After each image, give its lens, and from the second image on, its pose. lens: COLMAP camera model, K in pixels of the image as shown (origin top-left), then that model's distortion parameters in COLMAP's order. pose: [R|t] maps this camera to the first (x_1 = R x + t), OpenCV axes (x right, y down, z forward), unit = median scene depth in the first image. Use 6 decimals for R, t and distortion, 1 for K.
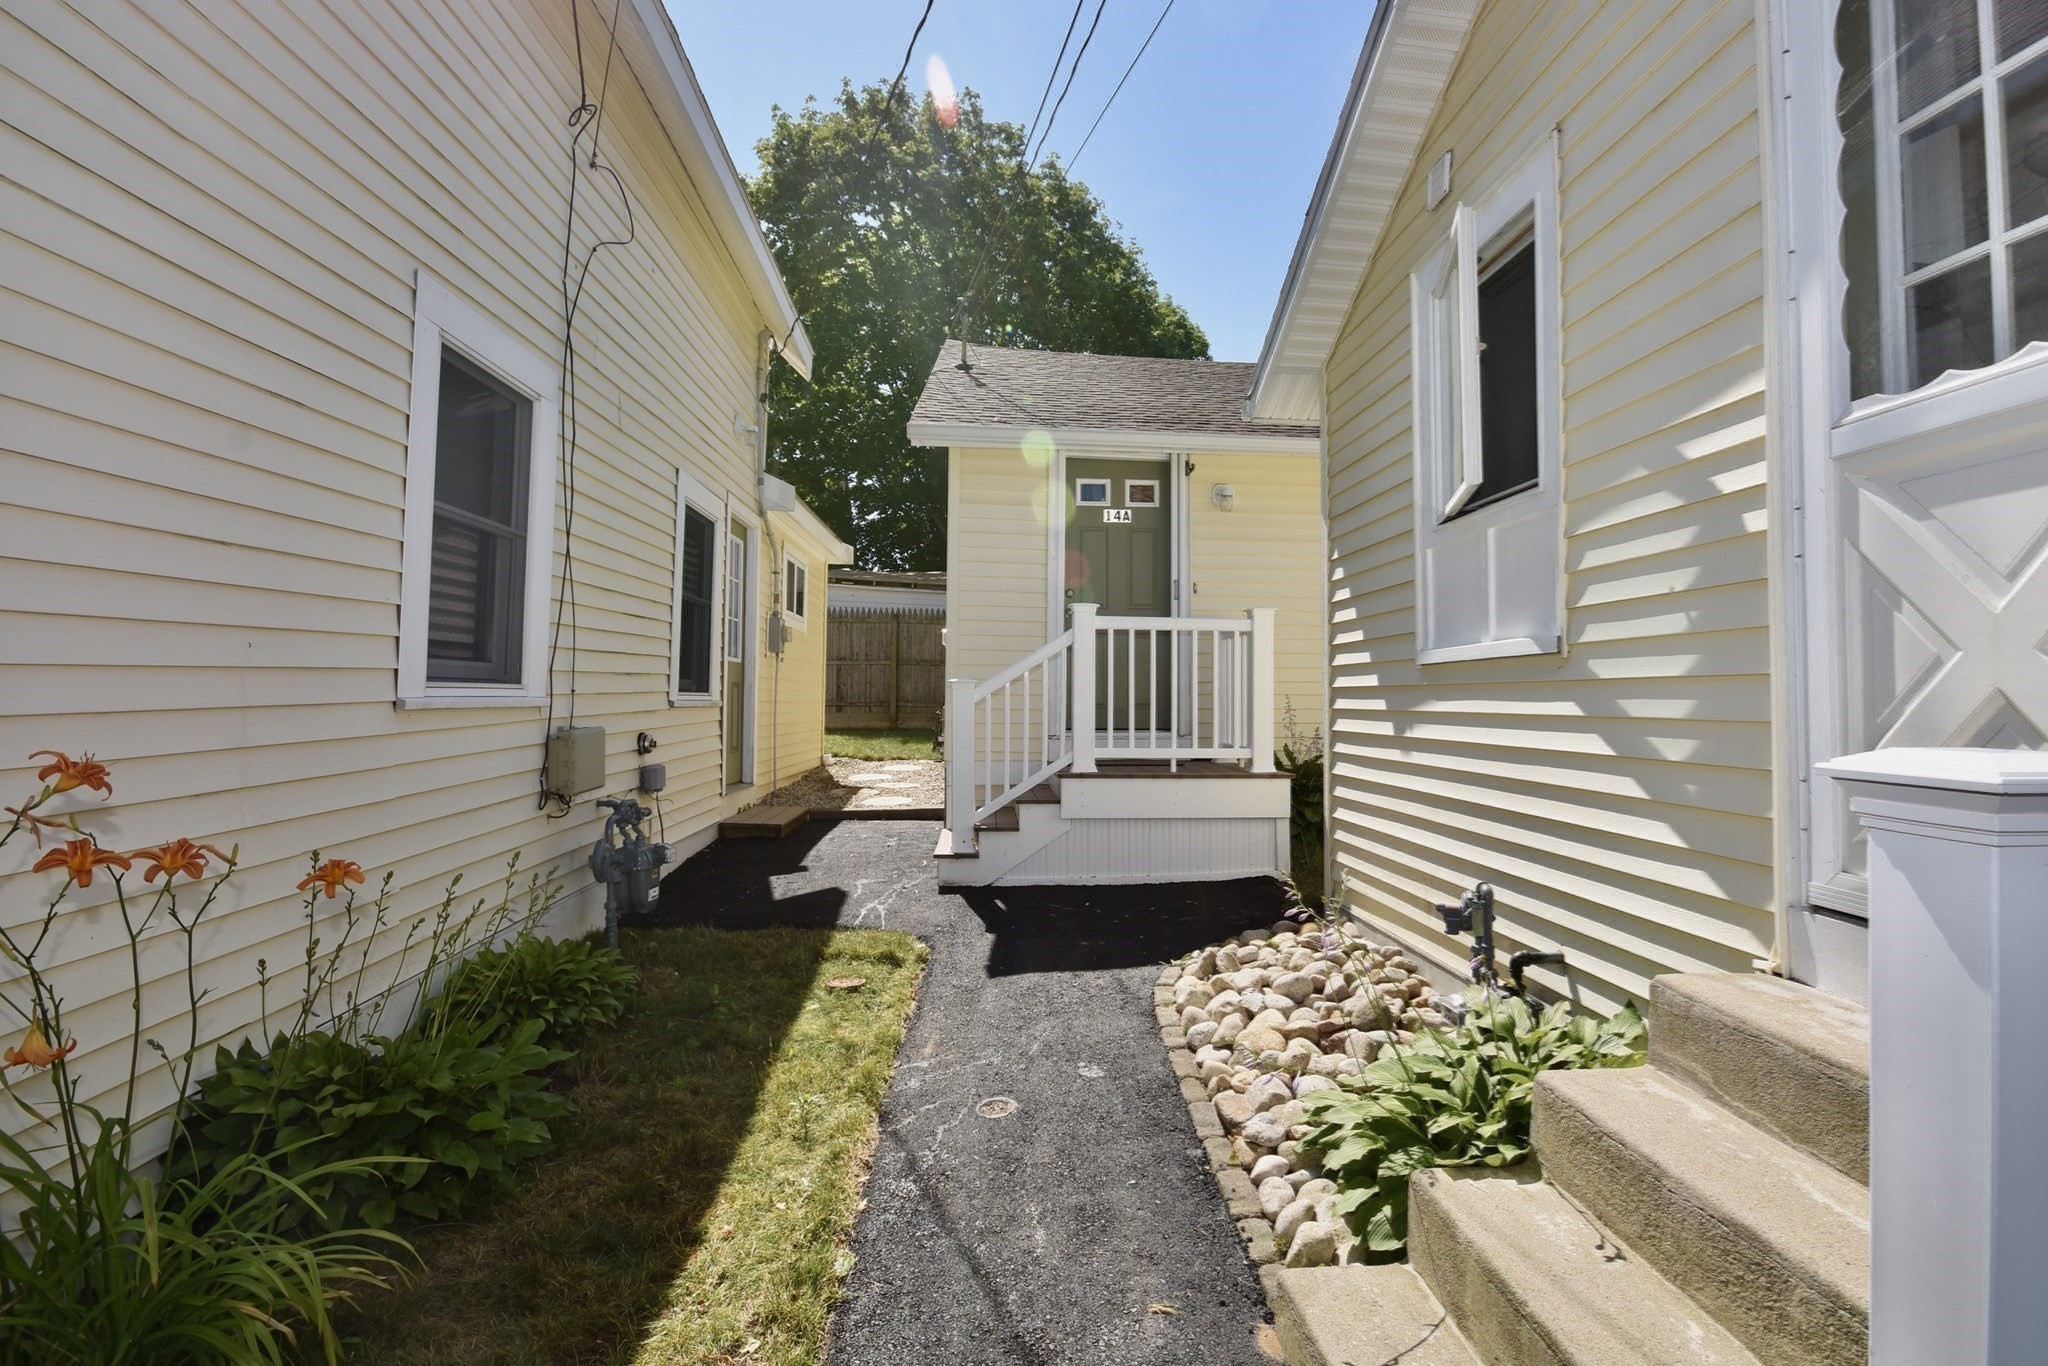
lens RADIAL K [[911.2, 0, 1024.0], [0, 911.2, 683.0], [0, 0, 1]] dist [-0.000229, 0.000026]
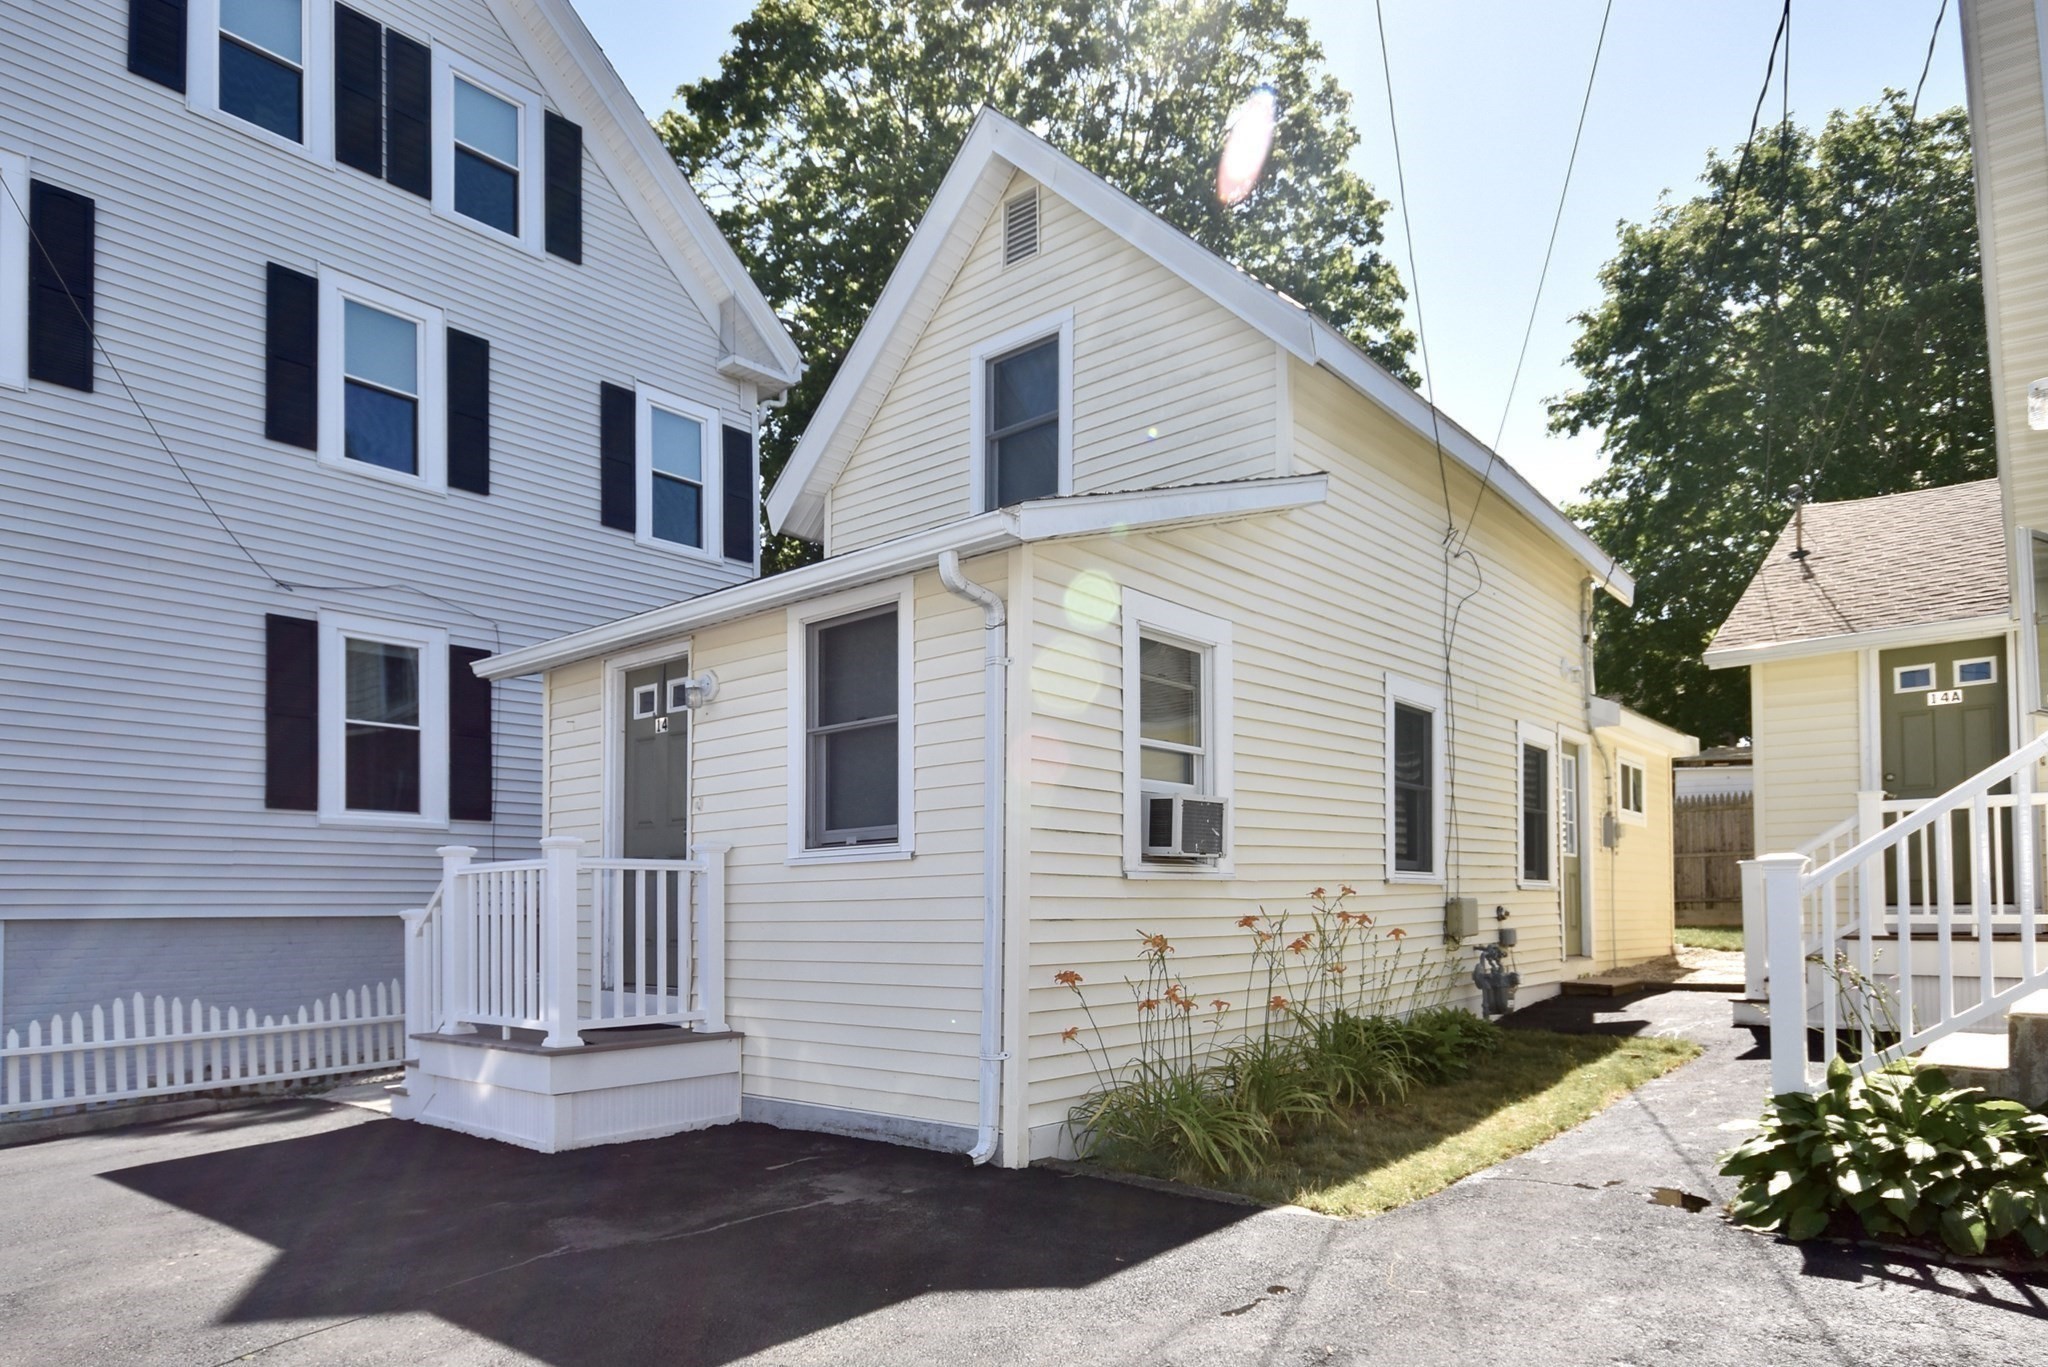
lens RADIAL K [[1243.7, 0, 1033.2], [0, 1243.7, 868.1], [0, 0, 1]] dist [-0.001795, -0.004754]
pose [[0.729951, -0.040907, -0.682275, 0.299264], [0.025541, 0.999143, -0.032580, 0.028859], [0.683023, 0.006356, 0.730370, -0.727735]]
